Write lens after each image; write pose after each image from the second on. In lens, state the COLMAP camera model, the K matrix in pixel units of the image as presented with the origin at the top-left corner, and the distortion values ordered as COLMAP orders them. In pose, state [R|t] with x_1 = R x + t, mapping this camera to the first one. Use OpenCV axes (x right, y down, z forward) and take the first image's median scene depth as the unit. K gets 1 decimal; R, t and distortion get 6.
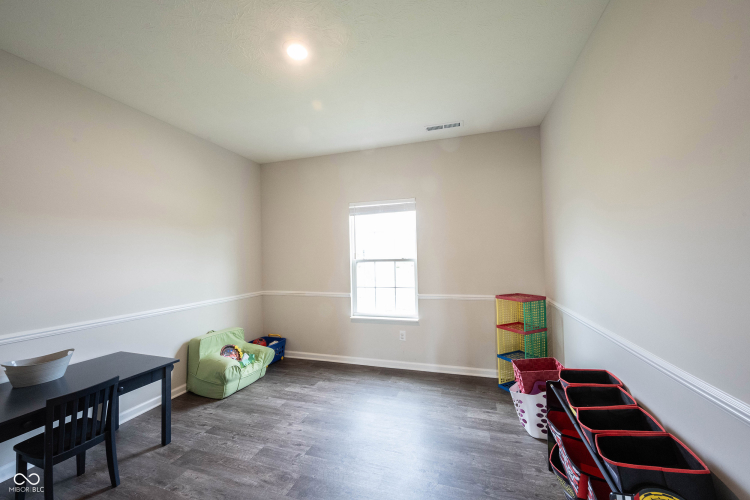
lens RADIAL K [[296.1, 0, 376.4], [0, 296.1, 250.7], [0, 0, 1]] dist [0.000053, -0.000022]
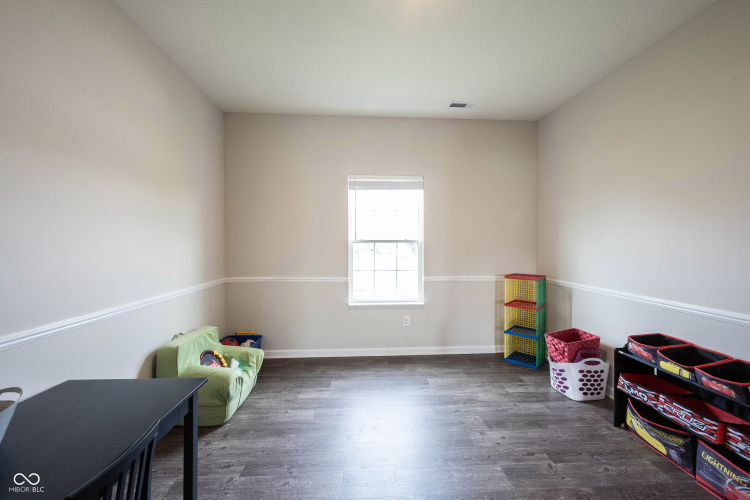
lens RADIAL K [[294.8, 0, 375.0], [0, 294.8, 247.7], [0, 0, 1]] dist [0.003038, 0.000404]
pose [[0.930023, 0.015882, 0.367158, -0.386679], [-0.026865, 0.999331, 0.024821, 0.034625], [-0.366518, -0.032948, 0.929827, 0.177715]]
